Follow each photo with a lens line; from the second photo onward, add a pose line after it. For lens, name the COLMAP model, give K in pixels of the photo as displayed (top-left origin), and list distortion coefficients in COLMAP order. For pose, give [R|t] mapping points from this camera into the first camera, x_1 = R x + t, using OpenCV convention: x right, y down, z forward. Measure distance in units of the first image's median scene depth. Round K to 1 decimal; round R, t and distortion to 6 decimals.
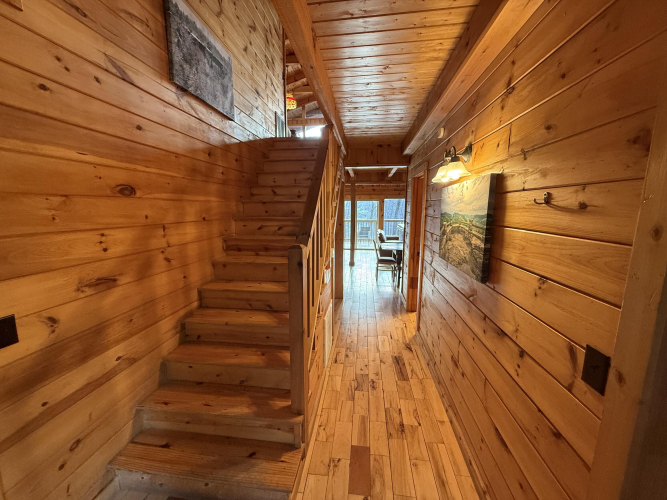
lens RADIAL K [[262.3, 0, 333.5], [0, 262.3, 250.0], [0, 0, 1]] dist [0.000663, 0.000030]
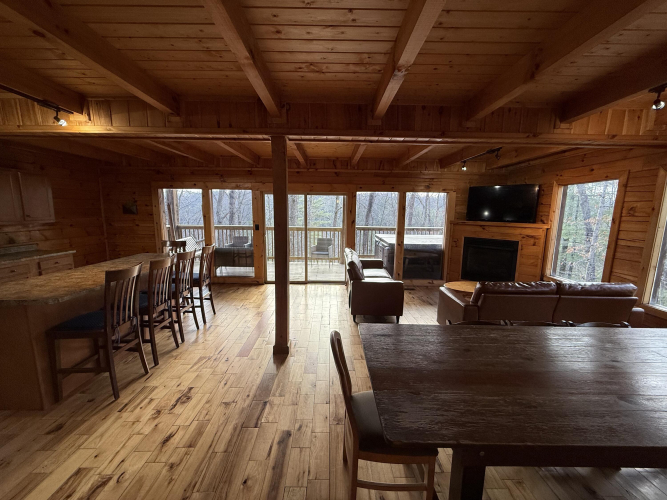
lens RADIAL K [[264.9, 0, 333.5], [0, 264.9, 250.0], [0, 0, 1]] dist [0.000234, 0.000389]
pose [[0.991066, -0.009344, 0.133046, 0.149866], [0.010817, 0.999888, -0.010354, -0.141034], [-0.132934, 0.011700, 0.991056, 0.950310]]
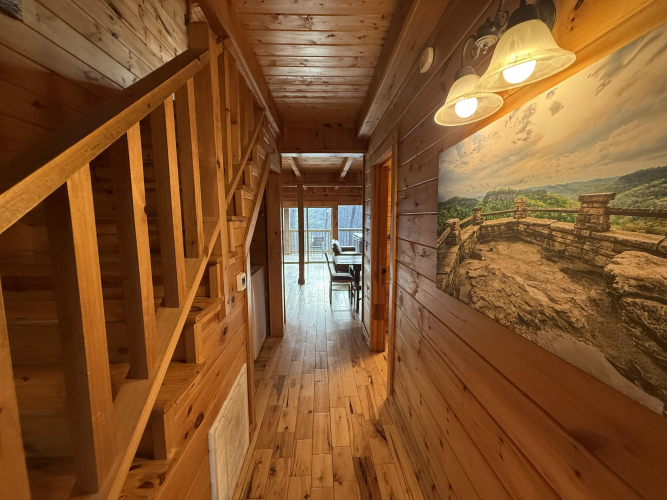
lens RADIAL K [[264.9, 0, 333.5], [0, 264.9, 250.0], [0, 0, 1]] dist [0.000234, 0.000389]
pose [[0.986215, -0.024060, 0.163710, 0.055757], [0.030974, 0.998727, -0.039814, -0.015963], [-0.162544, 0.044336, 0.985705, 0.243500]]
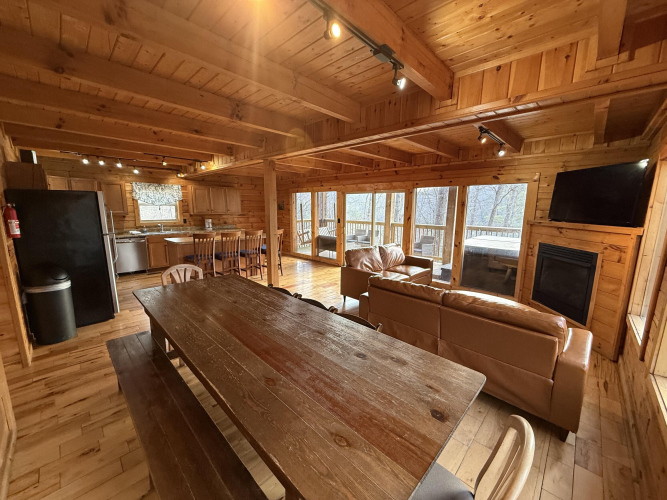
lens RADIAL K [[262.3, 0, 333.5], [0, 262.3, 250.0], [0, 0, 1]] dist [0.000663, 0.000030]
pose [[0.799495, 0.103556, -0.591679, 0.815442], [-0.103713, 0.994032, 0.033835, -0.140791], [0.591651, 0.034314, 0.805463, 0.959603]]
